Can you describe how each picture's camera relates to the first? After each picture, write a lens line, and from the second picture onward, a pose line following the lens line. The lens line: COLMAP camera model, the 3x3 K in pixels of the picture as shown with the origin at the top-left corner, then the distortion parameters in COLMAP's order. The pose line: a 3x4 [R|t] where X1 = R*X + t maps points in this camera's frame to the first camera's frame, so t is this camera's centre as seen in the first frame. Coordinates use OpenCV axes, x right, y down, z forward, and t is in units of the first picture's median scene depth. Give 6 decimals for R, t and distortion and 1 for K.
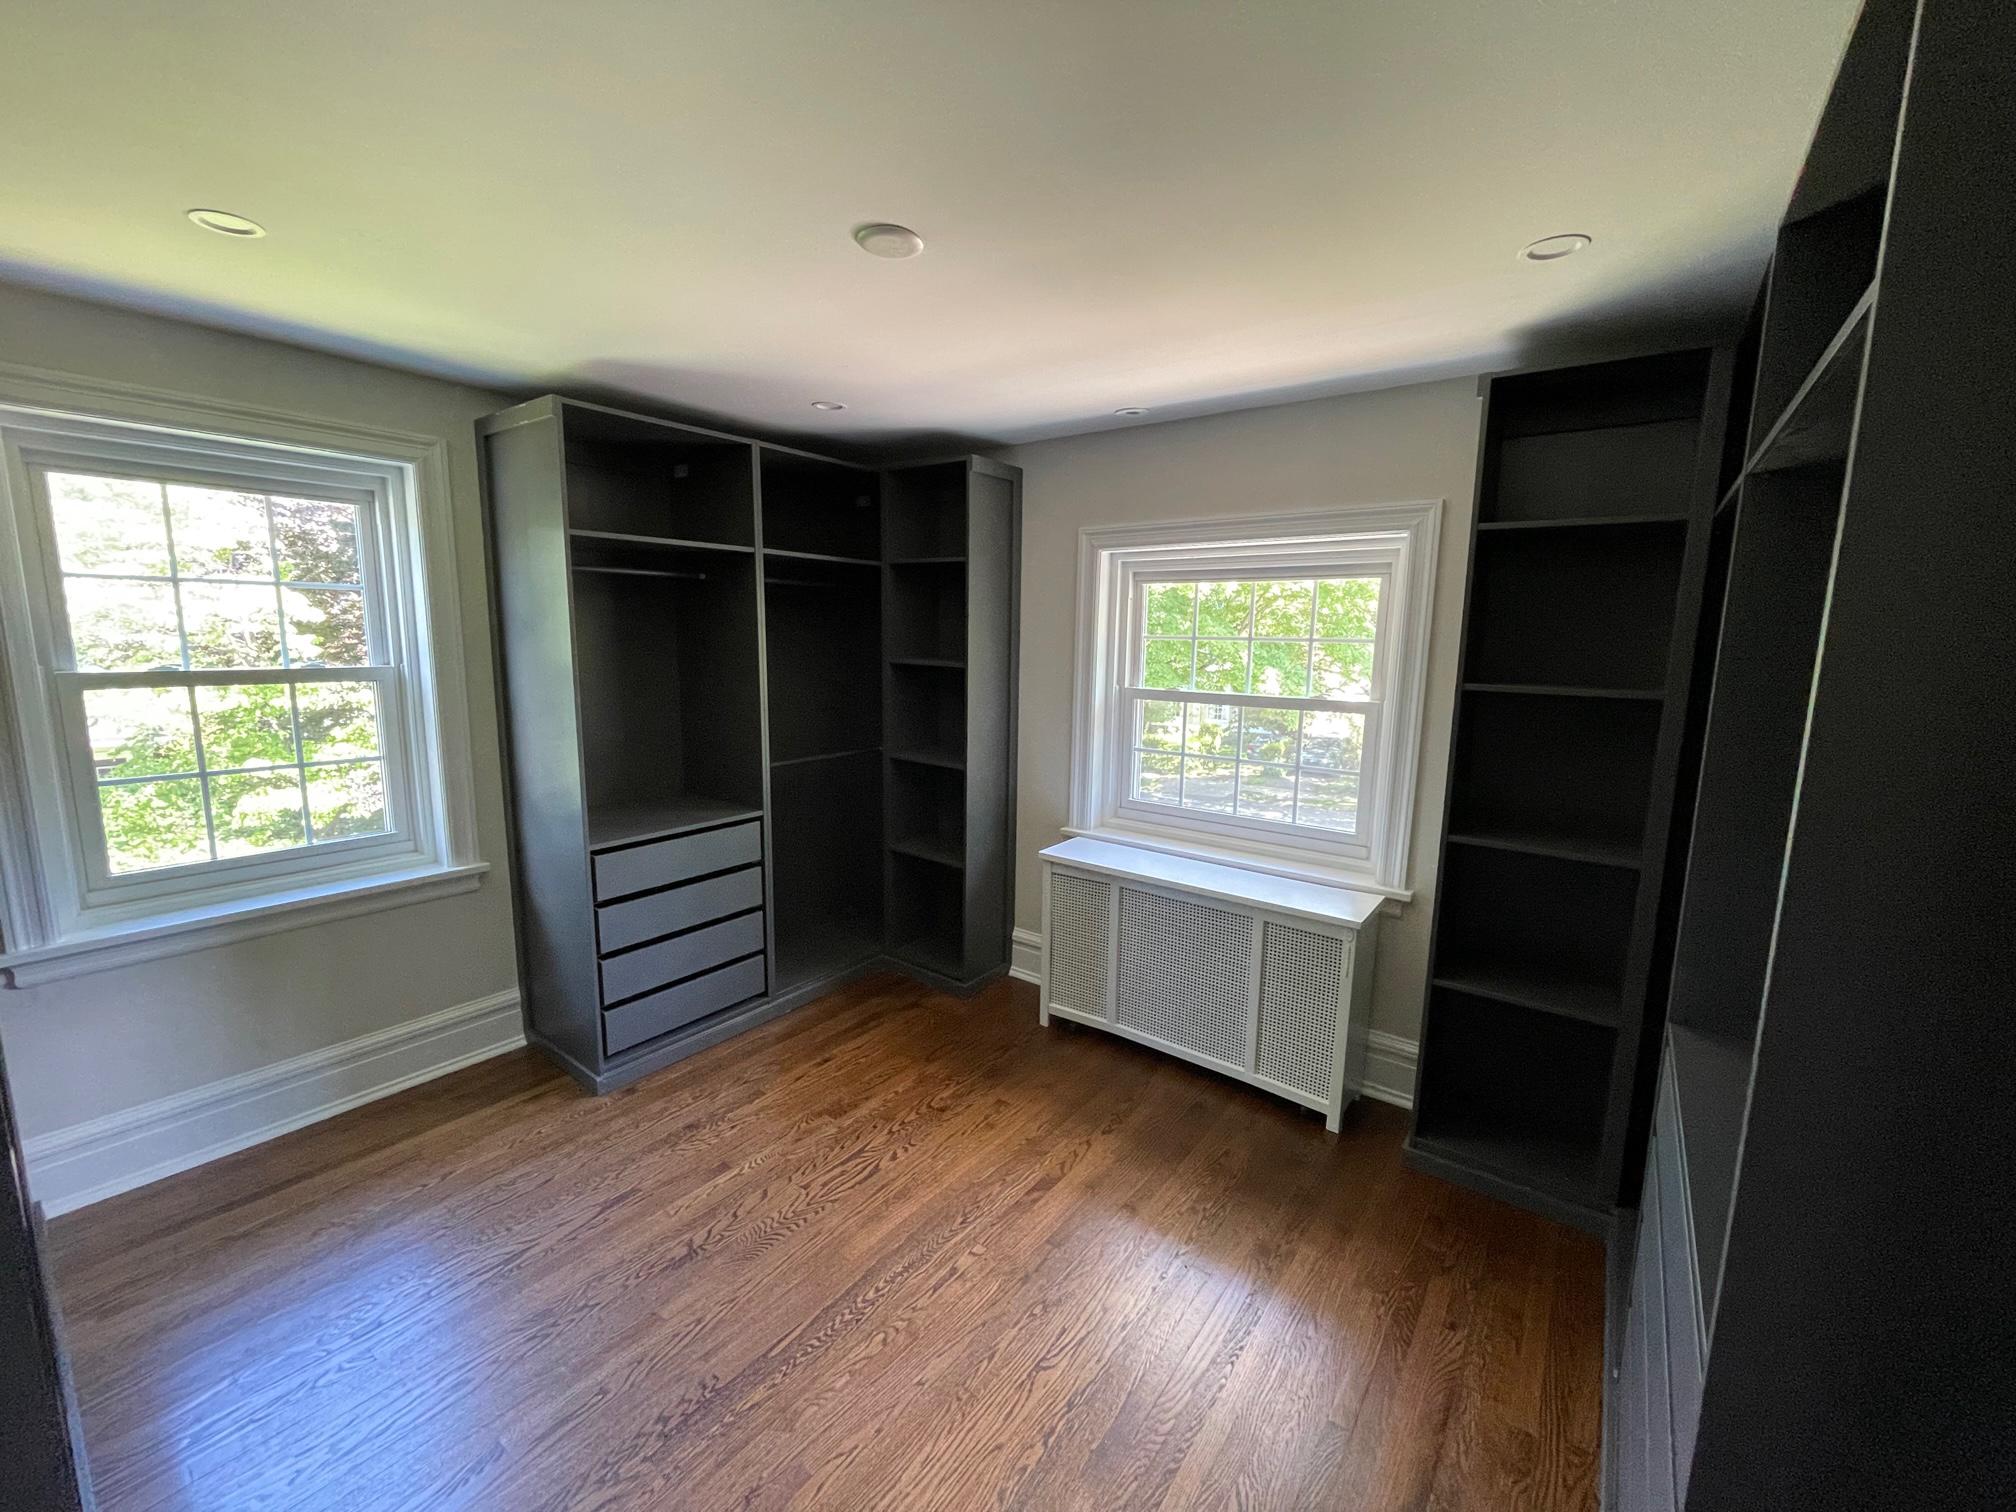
lens RADIAL K [[818.0, 0, 997.9], [0, 818.0, 747.7], [0, 0, 1]] dist [-0.005697, 0.001159]
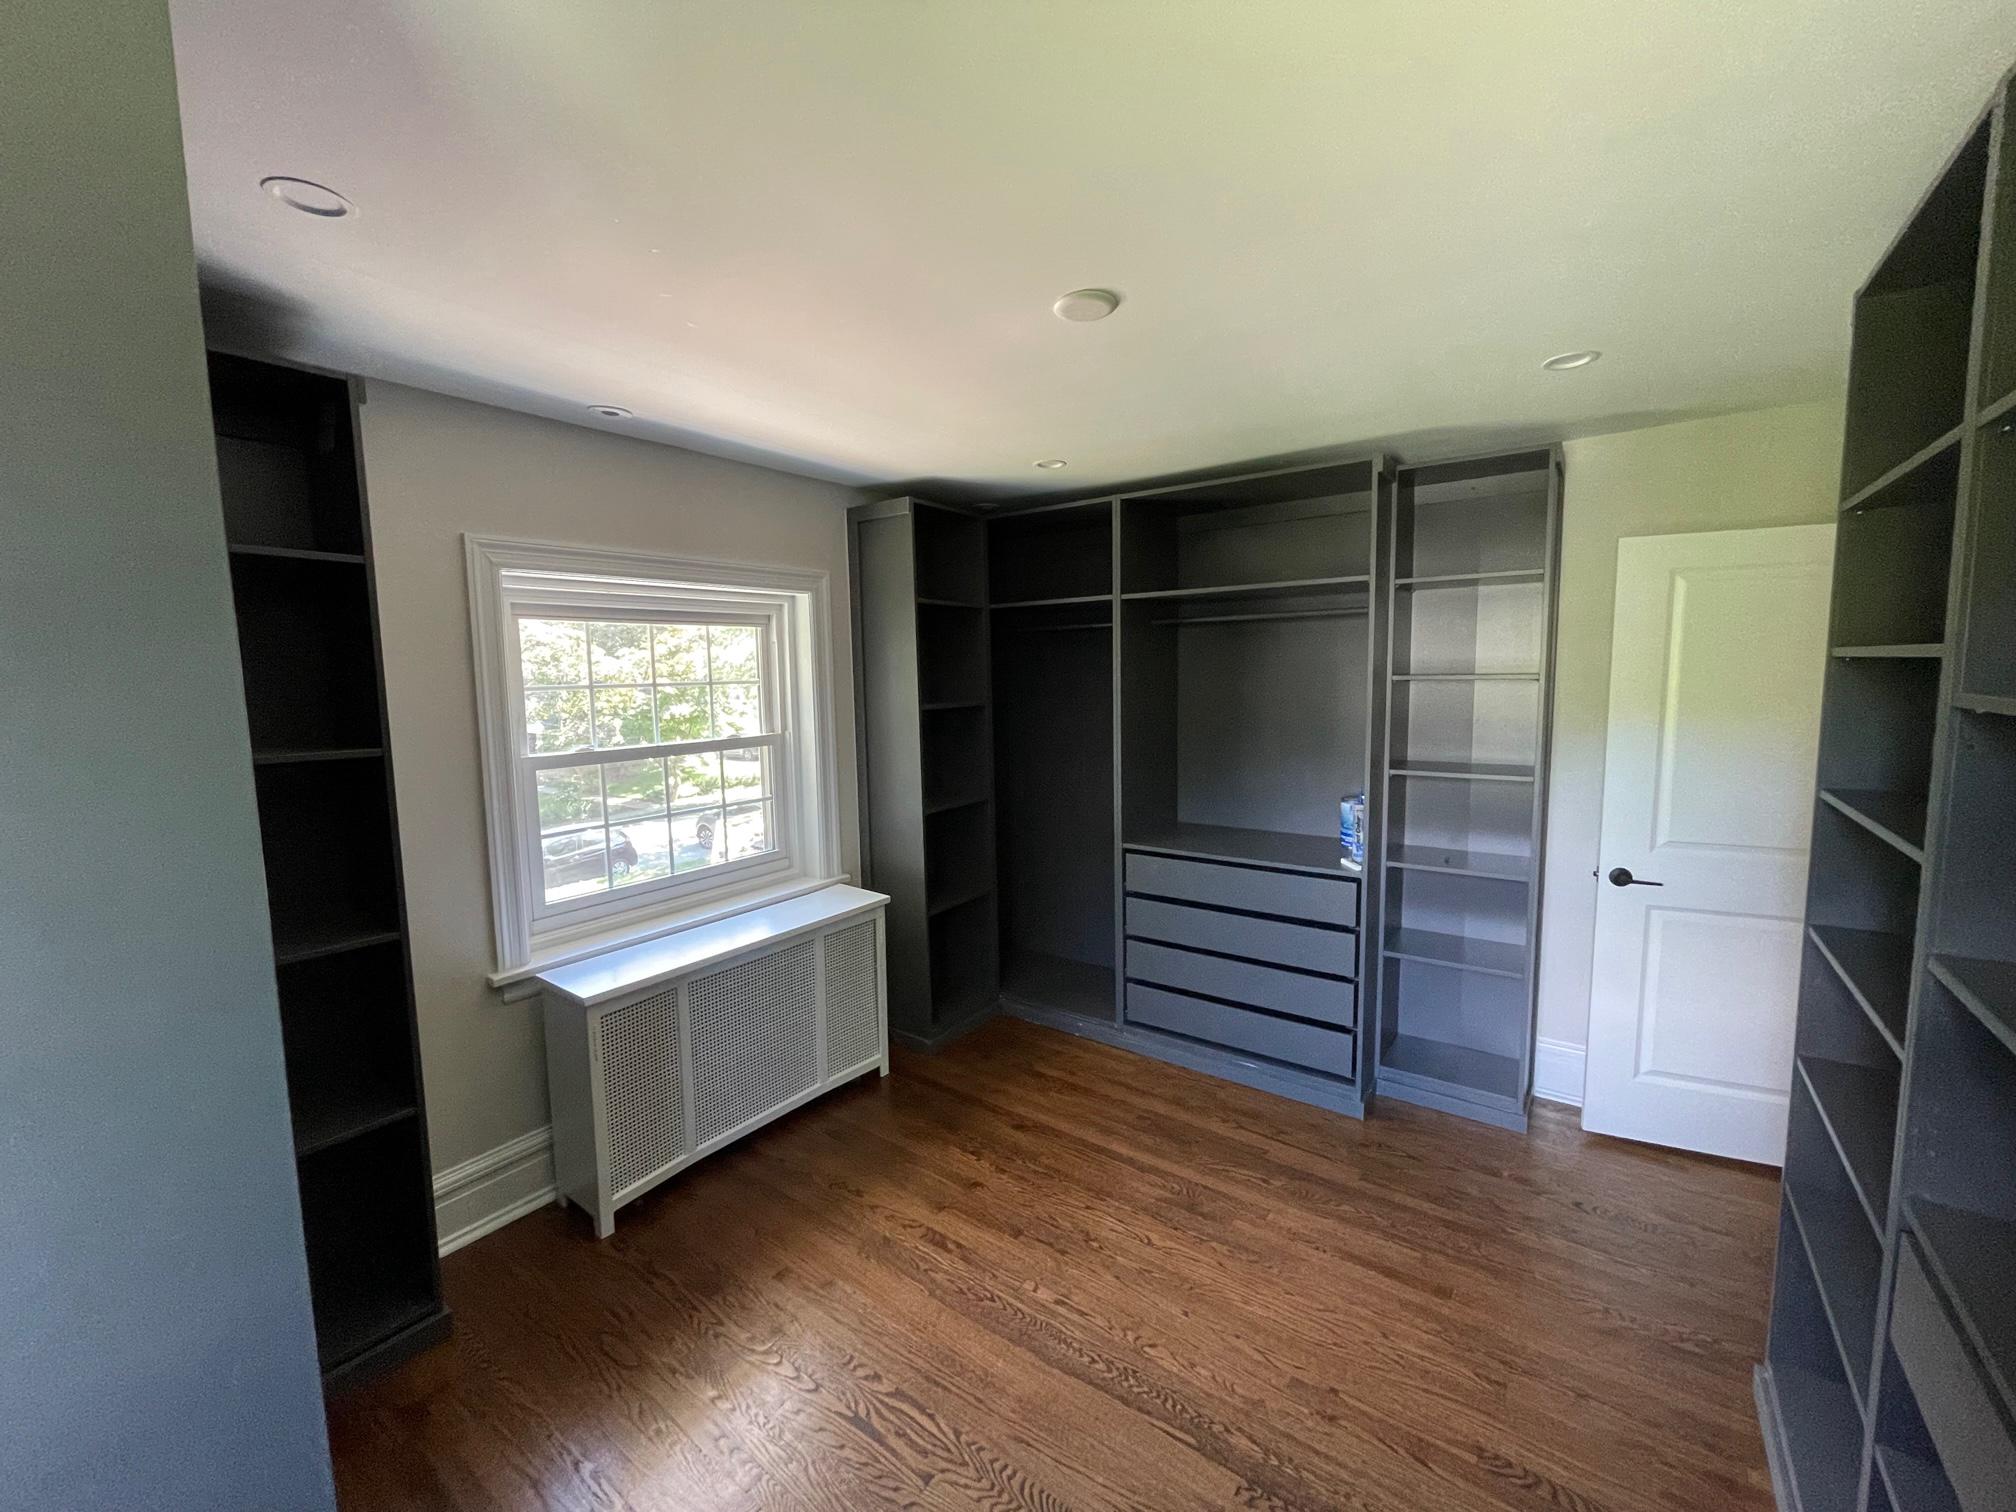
lens RADIAL K [[818.0, 0, 999.9], [0, 818.0, 757.2], [0, 0, 1]] dist [-0.005697, 0.001159]
pose [[-0.025967, -0.117010, 0.992791, -0.811713], [0.164848, 0.979029, 0.119699, -0.127872], [-0.985977, 0.166768, -0.006134, 0.801526]]
